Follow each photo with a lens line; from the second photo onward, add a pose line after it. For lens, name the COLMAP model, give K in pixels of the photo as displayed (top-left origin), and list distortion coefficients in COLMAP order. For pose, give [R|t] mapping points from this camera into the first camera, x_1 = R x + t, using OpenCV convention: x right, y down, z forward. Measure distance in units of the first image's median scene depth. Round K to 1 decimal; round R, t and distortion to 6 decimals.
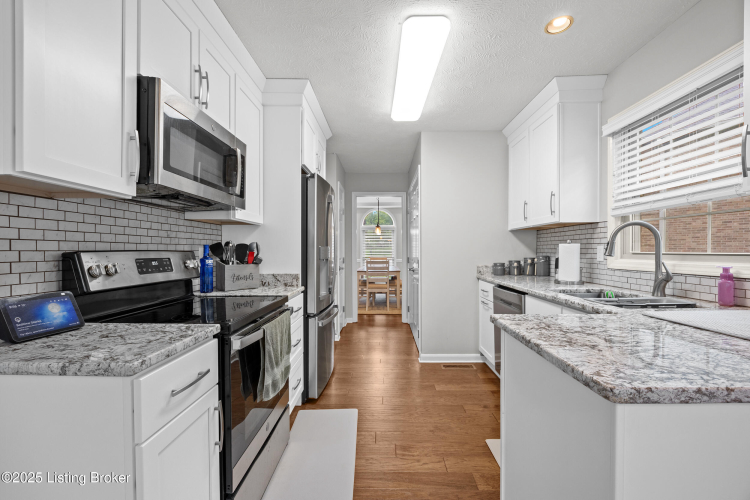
lens RADIAL K [[316.8, 0, 376.6], [0, 316.8, 252.7], [0, 0, 1]] dist [0.000841, 0.000062]
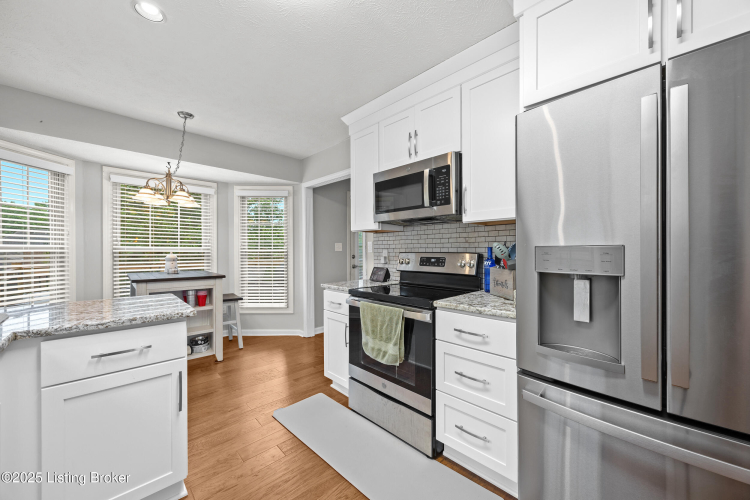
lens RADIAL K [[287.3, 0, 380.2], [0, 287.3, 249.4], [0, 0, 1]] dist [0.000219, -0.000024]
pose [[-0.693994, -0.002043, -0.719978, 0.371108], [-0.002520, 0.999997, -0.000408, -0.014114], [0.719976, 0.001531, -0.693997, 1.272570]]
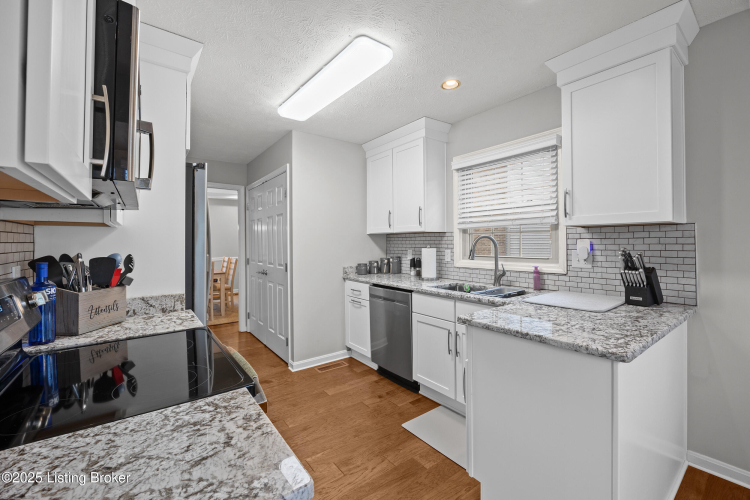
lens RADIAL K [[317.2, 0, 376.8], [0, 317.2, 240.4], [0, 0, 1]] dist [0.000126, -0.000047]
pose [[0.790587, 0.001216, 0.612348, -0.366988], [0.008906, 0.999869, -0.013484, -0.048122], [-0.612284, 0.016114, 0.790473, 0.129177]]
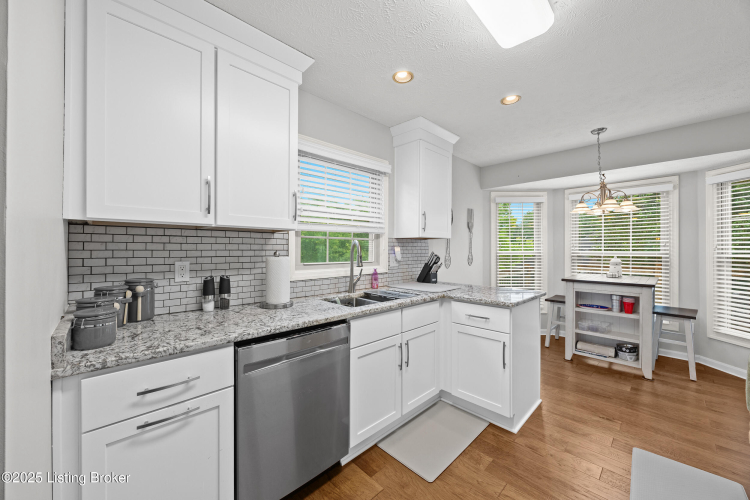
lens RADIAL K [[287.3, 0, 380.2], [0, 287.3, 249.4], [0, 0, 1]] dist [0.000219, -0.000024]
pose [[-0.719182, 0.004198, 0.694810, -0.096318], [0.007952, 0.999966, 0.002188, -0.049399], [-0.694777, 0.007099, -0.719190, 1.455402]]
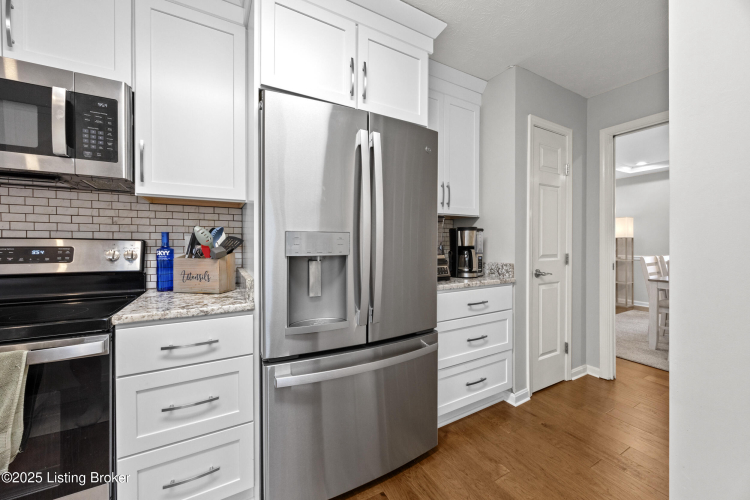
lens RADIAL K [[290.6, 0, 376.4], [0, 290.6, 243.9], [0, 0, 1]] dist [-0.000552, -0.000286]
pose [[0.511362, 0.001330, -0.859364, 0.342844], [-0.007119, 0.999971, -0.002688, 0.003512], [0.859336, 0.007493, 0.511357, 0.984120]]
